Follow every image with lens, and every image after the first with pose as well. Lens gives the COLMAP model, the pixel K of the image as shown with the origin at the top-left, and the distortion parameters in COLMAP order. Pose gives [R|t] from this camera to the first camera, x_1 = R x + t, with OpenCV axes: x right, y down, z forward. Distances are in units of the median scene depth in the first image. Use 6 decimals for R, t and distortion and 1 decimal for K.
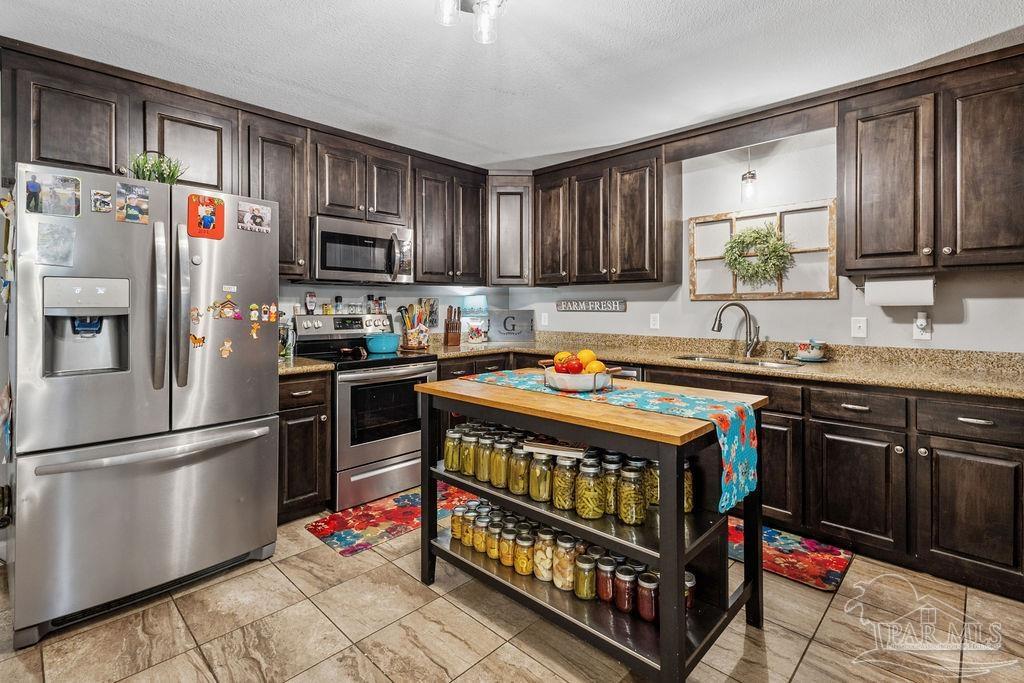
lens RADIAL K [[478.4, 0, 492.9], [0, 478.4, 296.7], [0, 0, 1]] dist [0.000174, -0.000018]
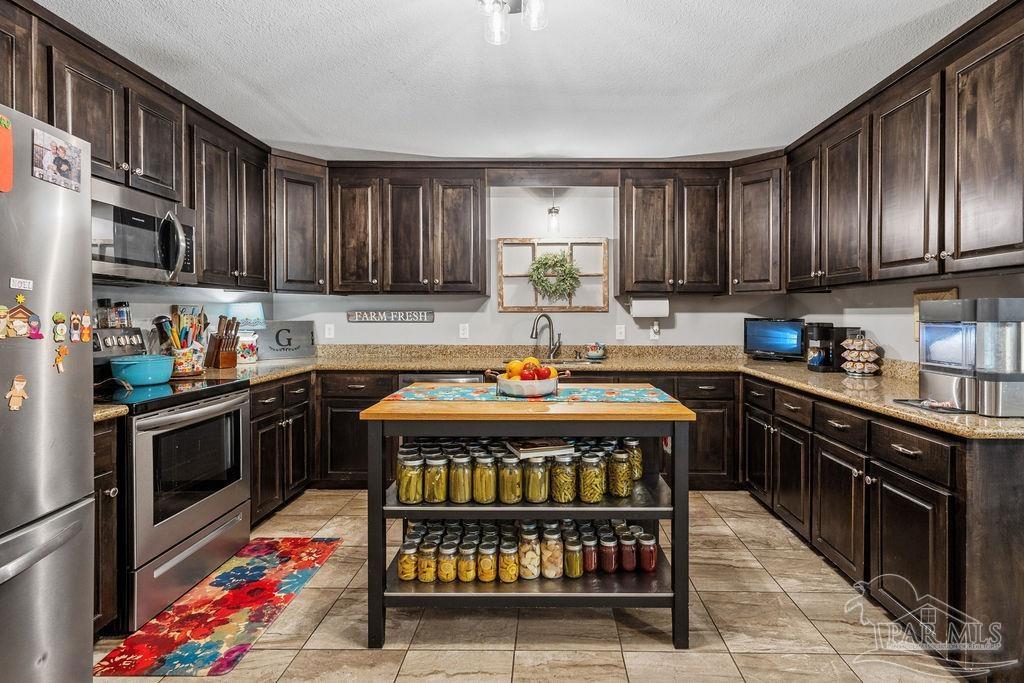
lens RADIAL K [[491.4, 0, 532.0], [0, 491.4, 309.0], [0, 0, 1]] dist [0.002303, 0.000262]
pose [[0.717726, 0.013157, 0.696201, -0.375522], [-0.016384, 0.999864, -0.002005, 0.002445], [-0.696133, -0.009968, 0.717844, 0.133660]]
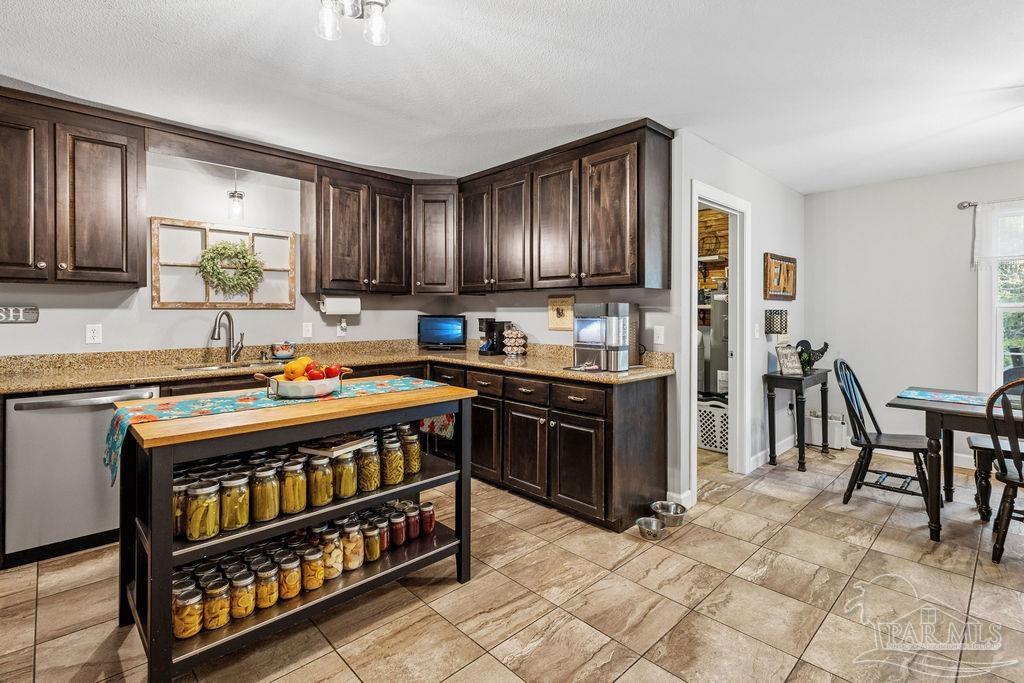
lens RADIAL K [[490.1, 0, 516.1], [0, 490.1, 300.7], [0, 0, 1]] dist [0.000444, 0.000019]
pose [[0.008066, 0.027578, 0.999587, -0.565136], [-0.019032, 0.999443, -0.027421, 0.006107], [-0.999786, -0.018803, 0.008586, 0.349974]]
